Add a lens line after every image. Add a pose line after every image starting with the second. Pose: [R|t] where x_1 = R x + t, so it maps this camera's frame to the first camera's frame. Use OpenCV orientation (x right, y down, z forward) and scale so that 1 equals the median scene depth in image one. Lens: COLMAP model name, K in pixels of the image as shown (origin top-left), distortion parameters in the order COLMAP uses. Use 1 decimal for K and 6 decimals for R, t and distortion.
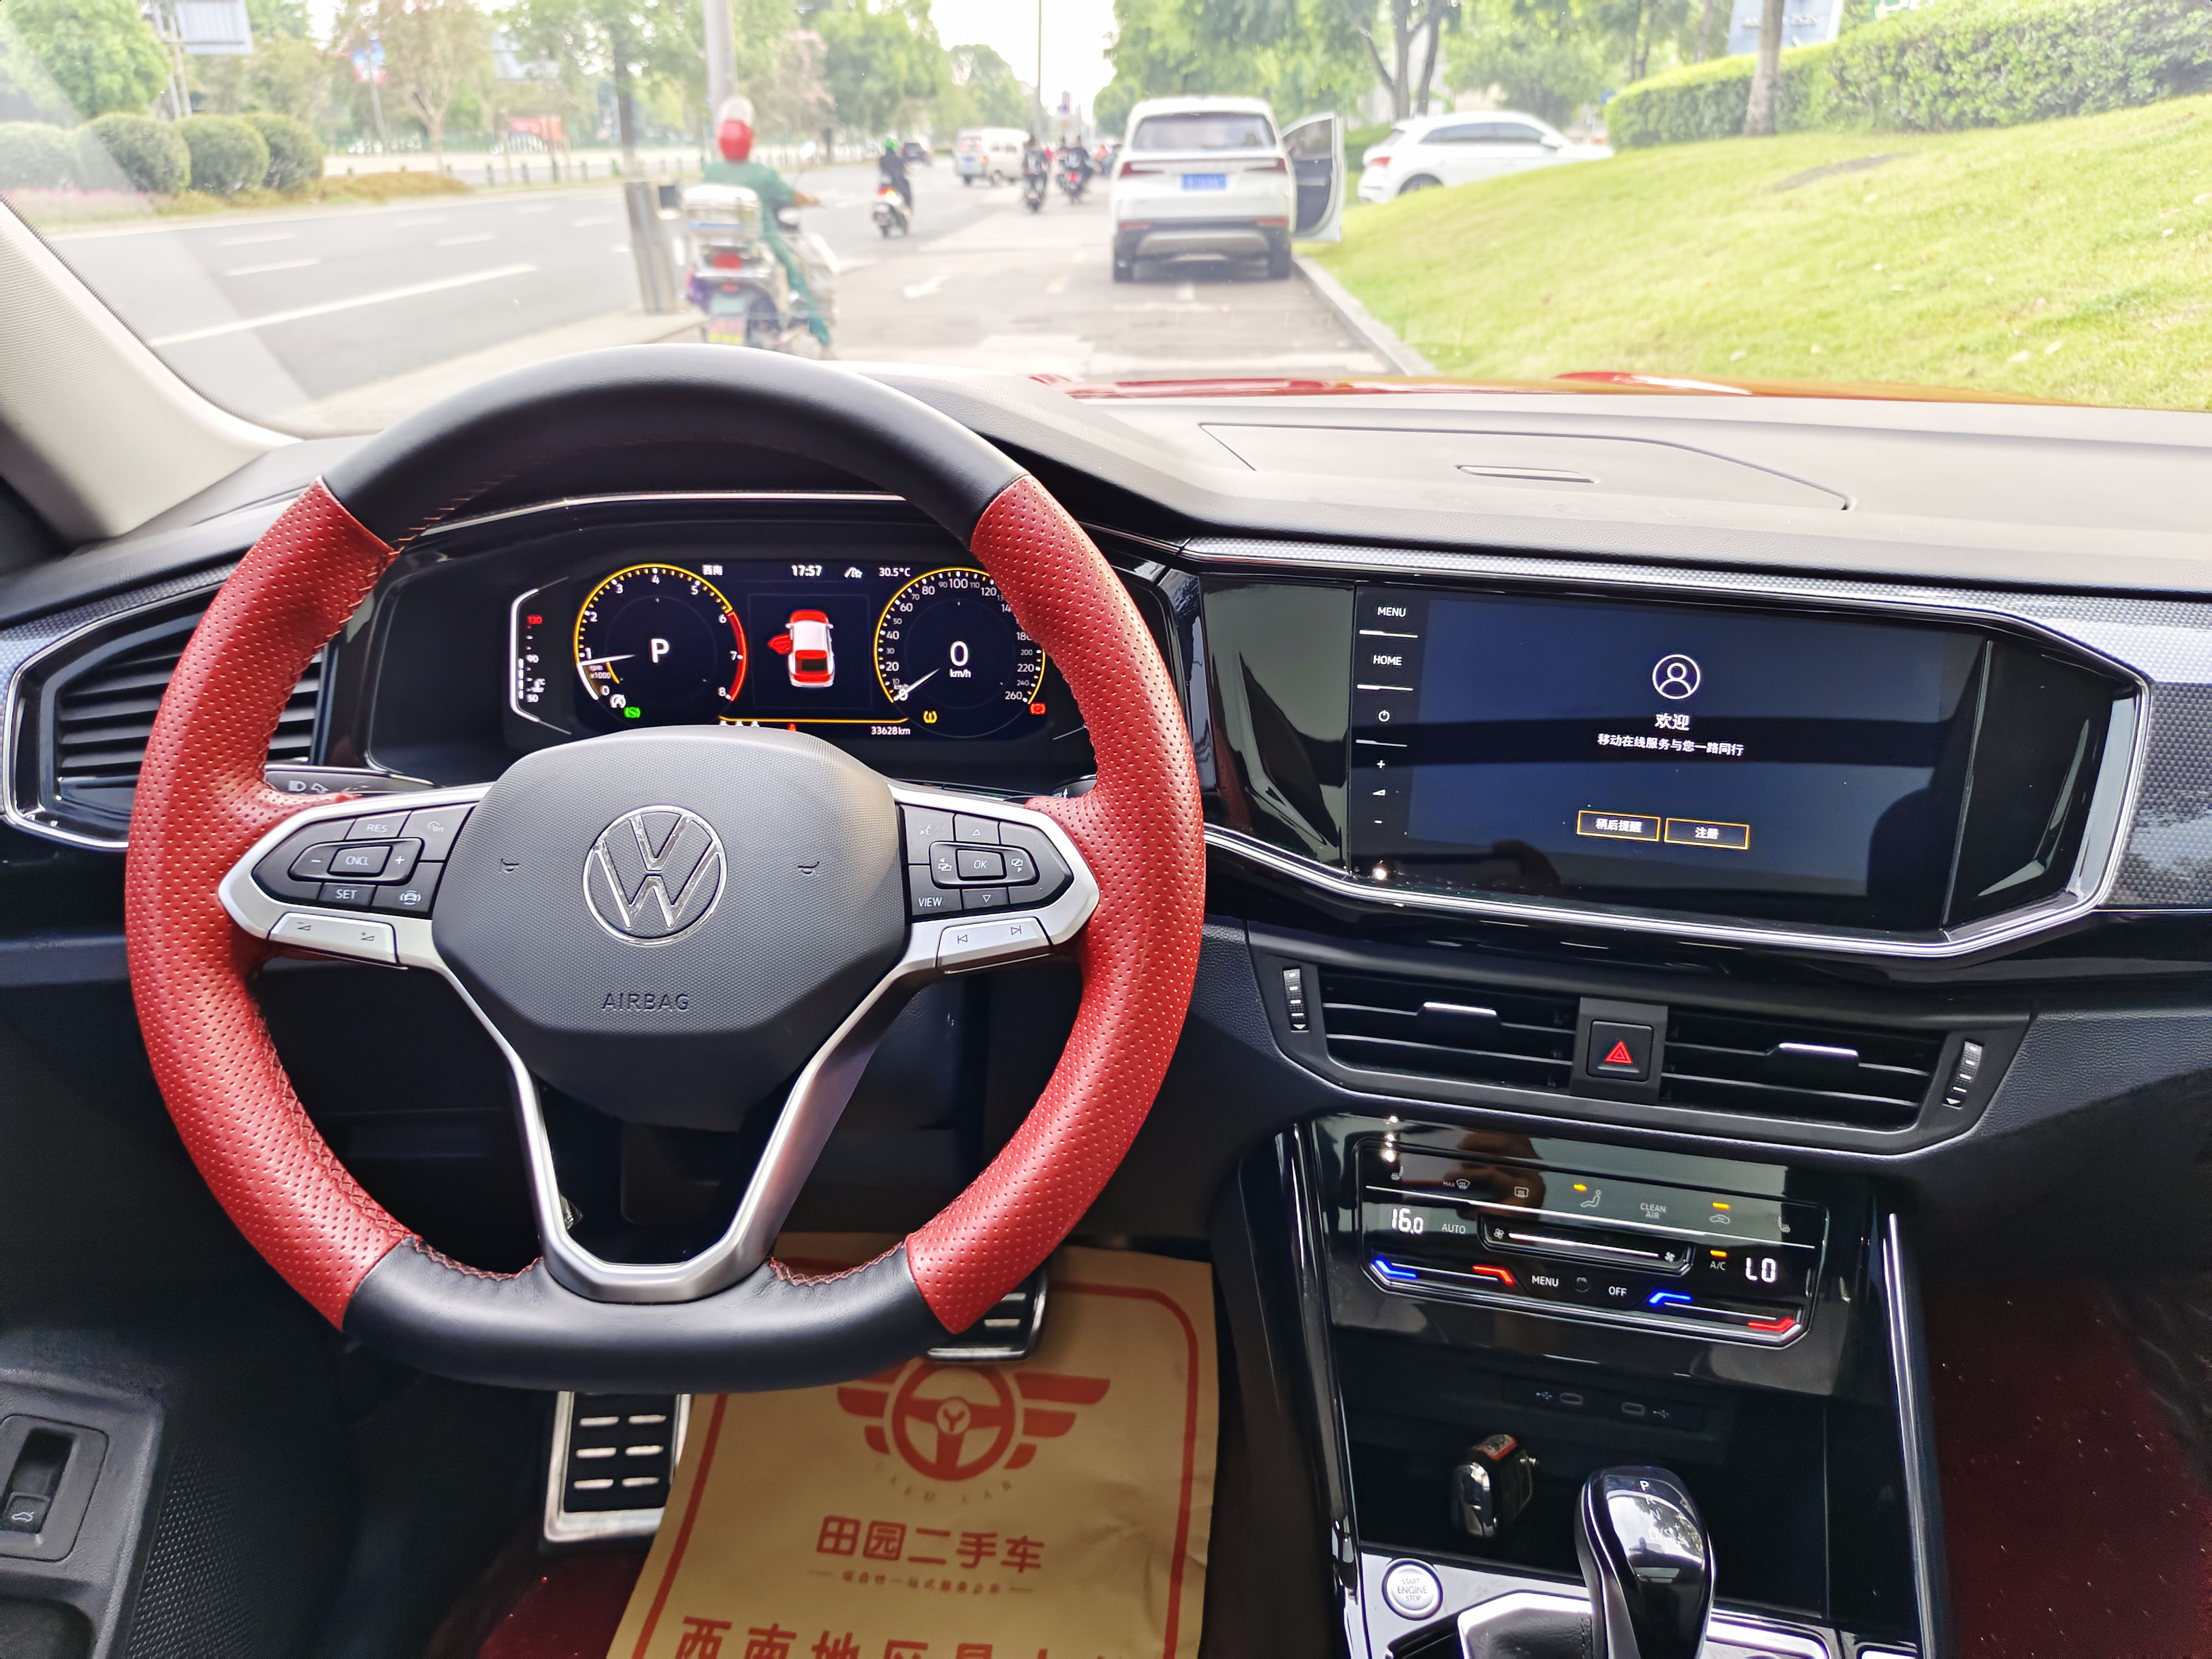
lens RADIAL K [[1552.4, 0, 1093.4], [0, 1552.4, 814.3], [0, 0, 1]] dist [0.007939, -0.023291]
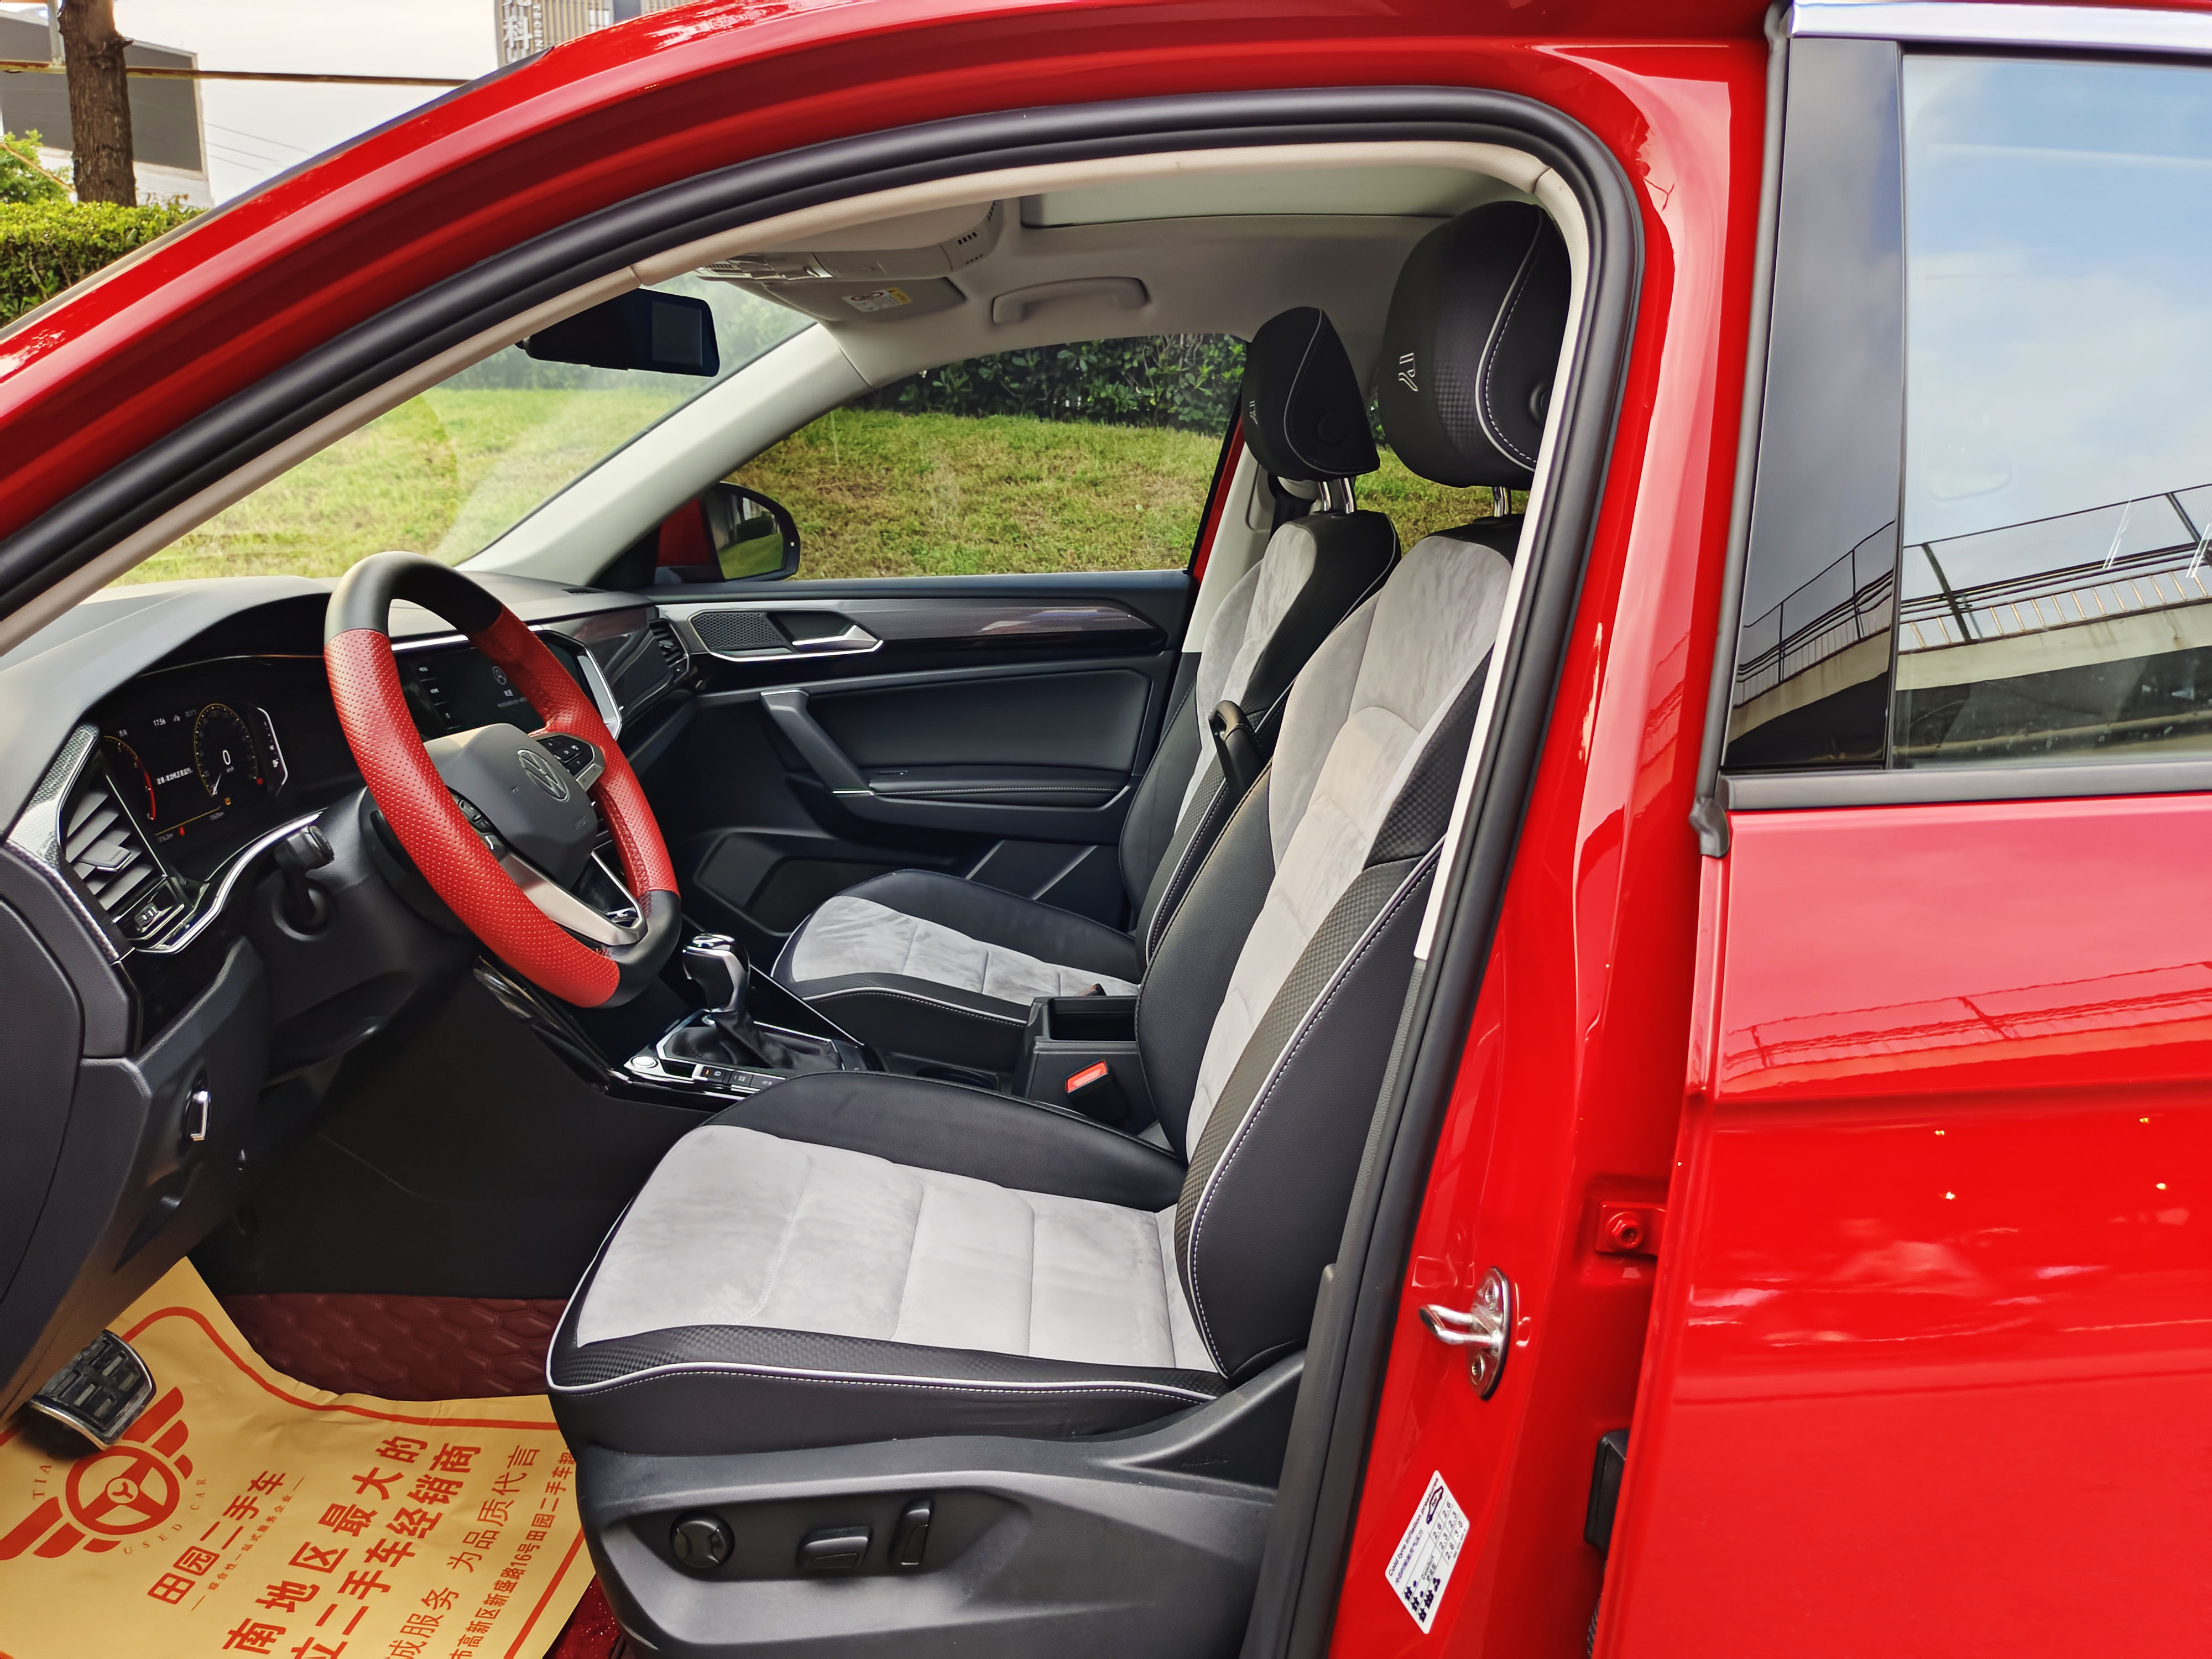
lens RADIAL K [[1546.6, 0, 1109.2], [0, 1546.6, 861.6], [0, 0, 1]] dist [0.036146, -0.038284]
pose [[-0.072070, -0.247053, 0.966318, -1.275159], [0.368701, 0.893612, 0.255963, -0.062672], [-0.926750, 0.374730, 0.026686, 0.125327]]
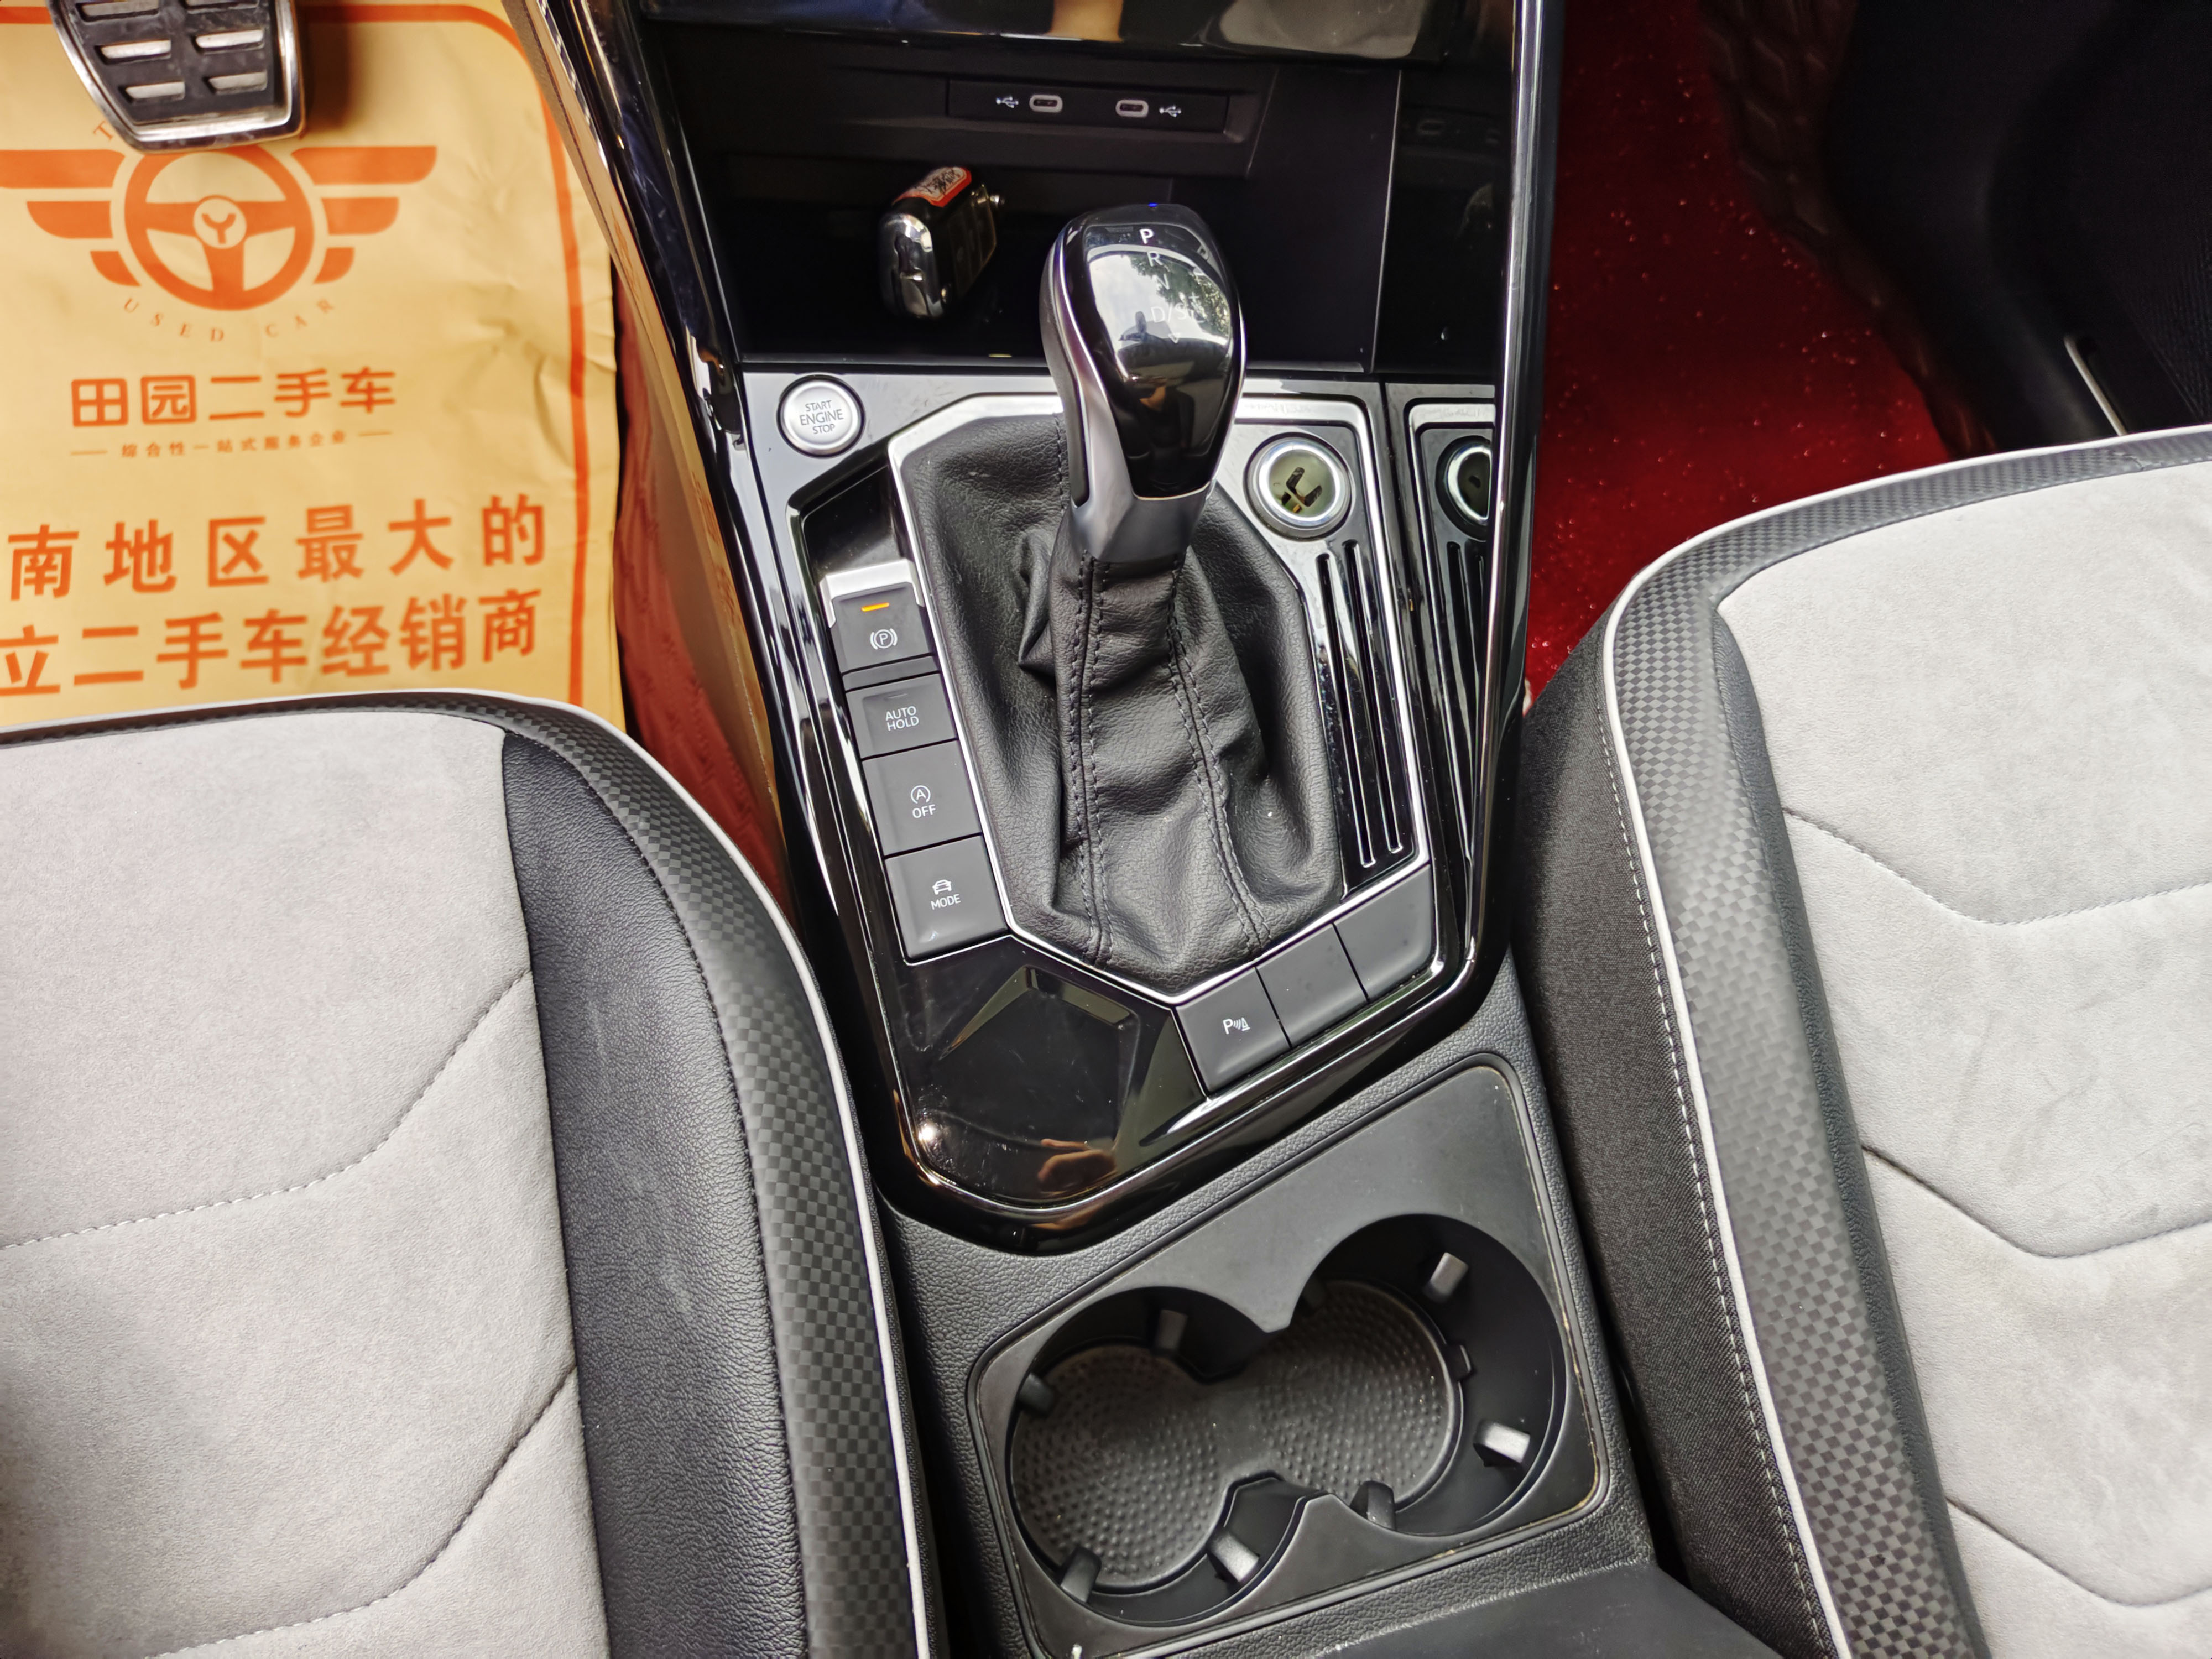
lens RADIAL K [[1552.4, 0, 1093.4], [0, 1552.4, 814.3], [0, 0, 1]] dist [0.007939, -0.023291]
pose [[0.952830, -0.205843, 0.223032, 0.084578], [-0.008899, 0.715593, 0.698461, 0.093779], [-0.303373, -0.667500, 0.680006, 0.244209]]
